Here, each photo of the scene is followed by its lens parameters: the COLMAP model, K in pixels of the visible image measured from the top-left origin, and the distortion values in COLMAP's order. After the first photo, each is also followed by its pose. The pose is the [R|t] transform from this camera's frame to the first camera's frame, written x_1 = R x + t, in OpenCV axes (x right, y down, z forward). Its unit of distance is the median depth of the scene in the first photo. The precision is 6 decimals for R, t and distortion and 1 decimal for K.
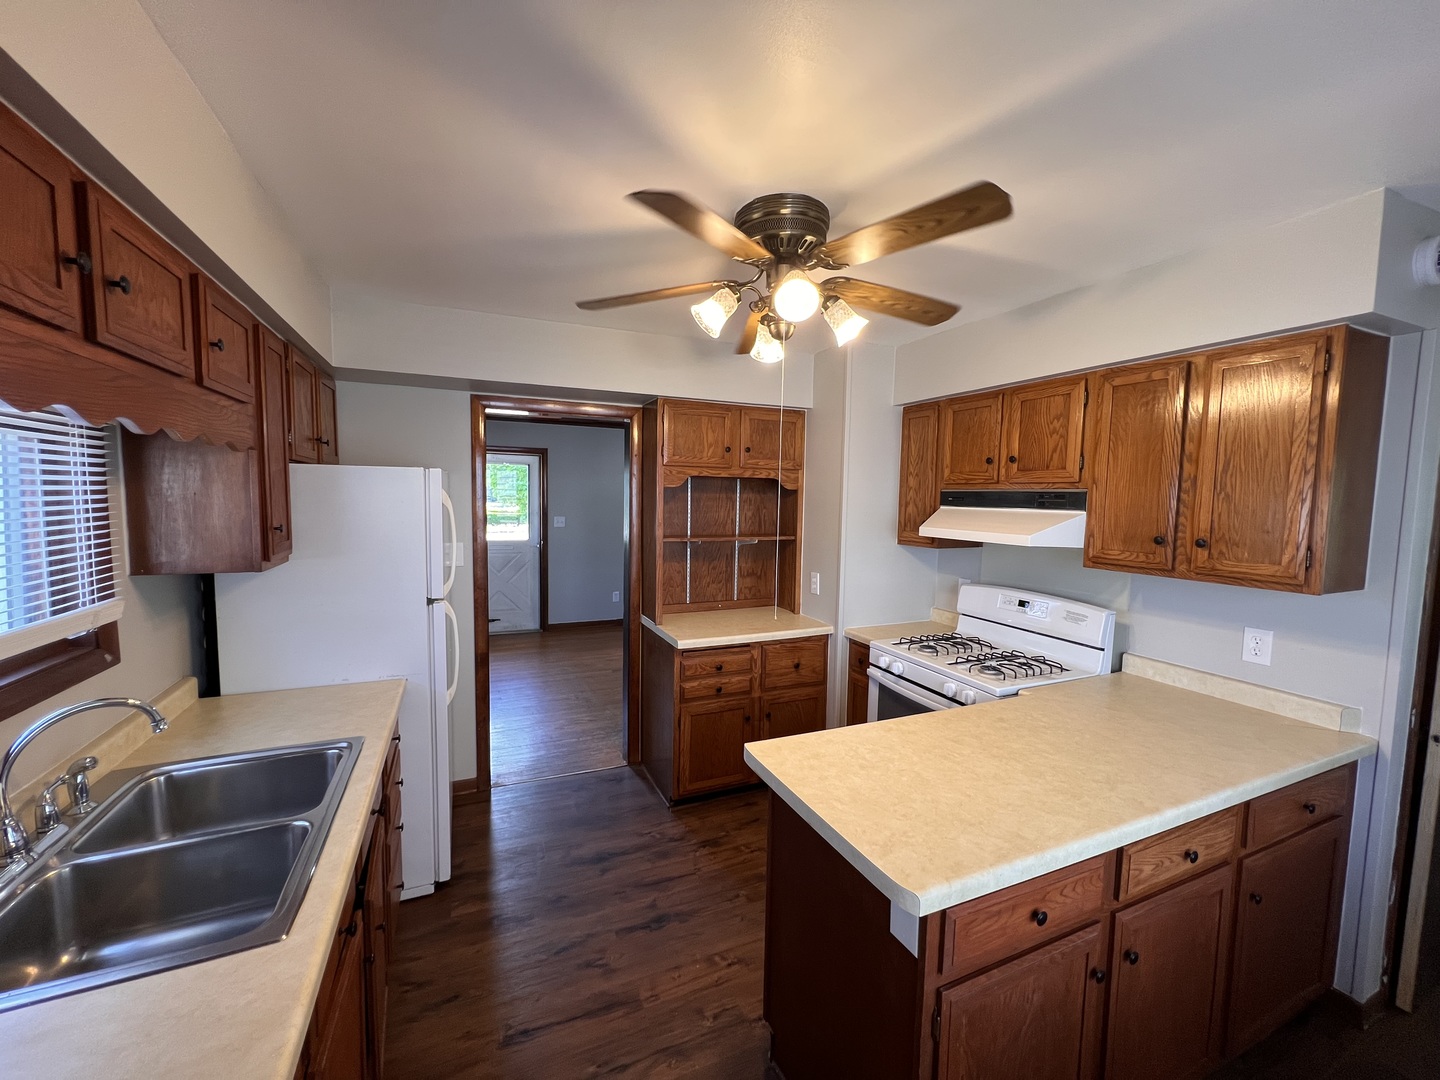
lens RADIAL K [[578.5, 0, 724.0], [0, 578.5, 543.8], [0, 0, 1]] dist [0.000622, 0.000083]
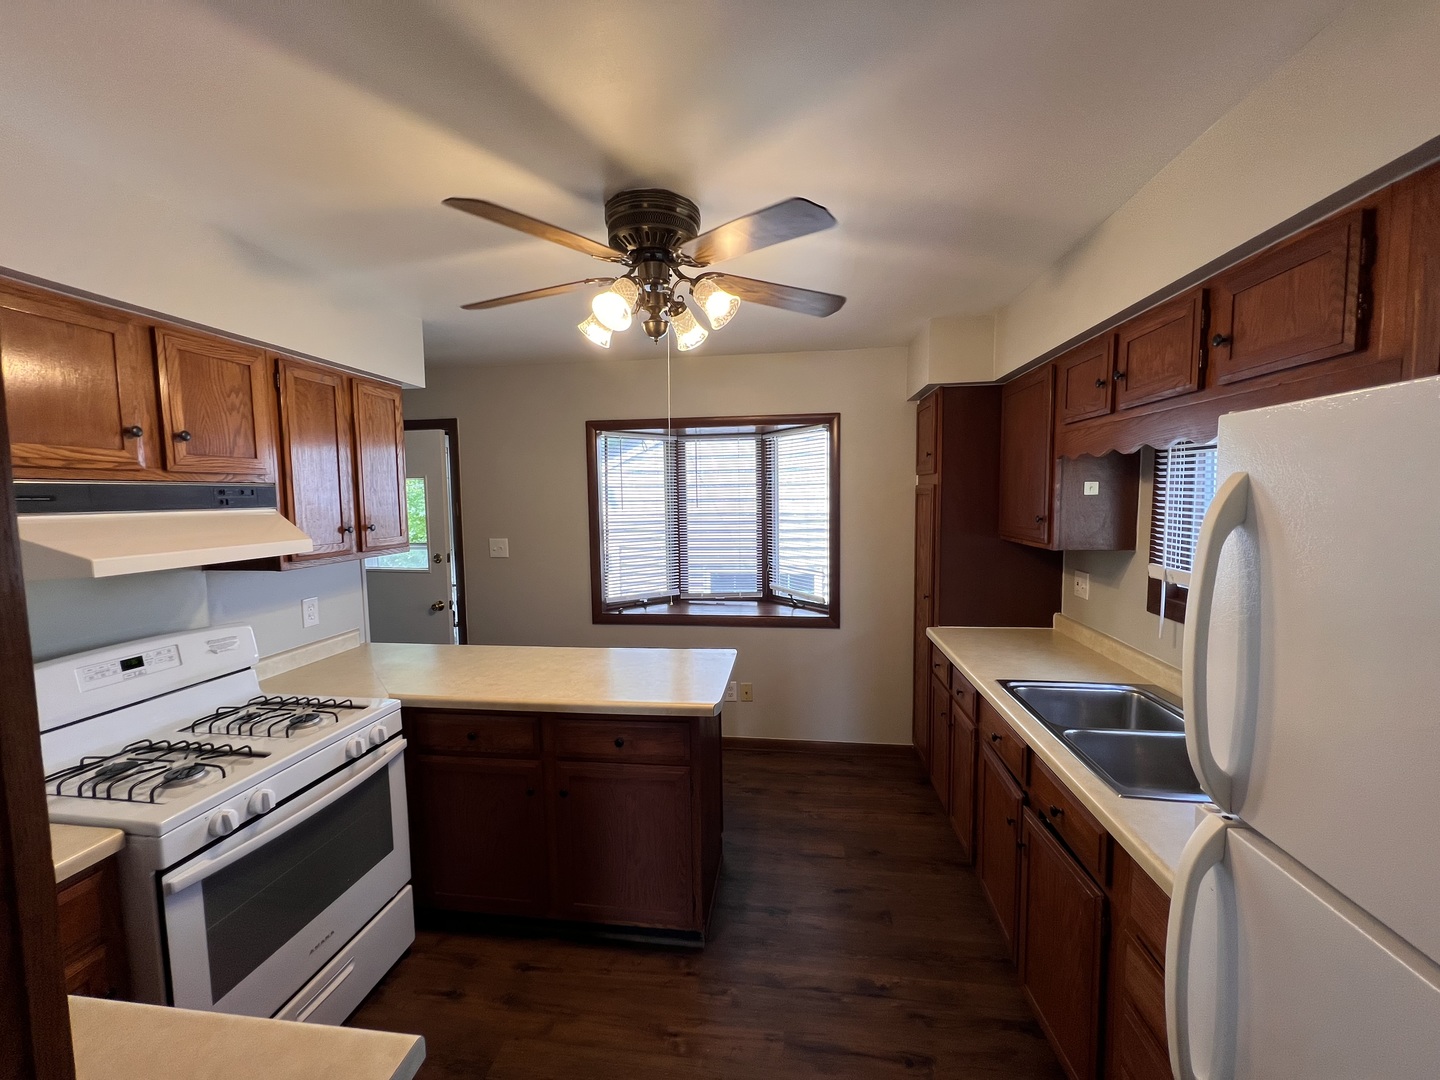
lens RADIAL K [[573.8, 0, 719.8], [0, 573.8, 534.9], [0, 0, 1]] dist [0.000287, 0.000333]
pose [[-0.845939, -0.042681, 0.531569, -0.453137], [0.045152, 0.987480, 0.151143, -0.129587], [-0.531365, 0.151859, -0.833421, 1.510717]]
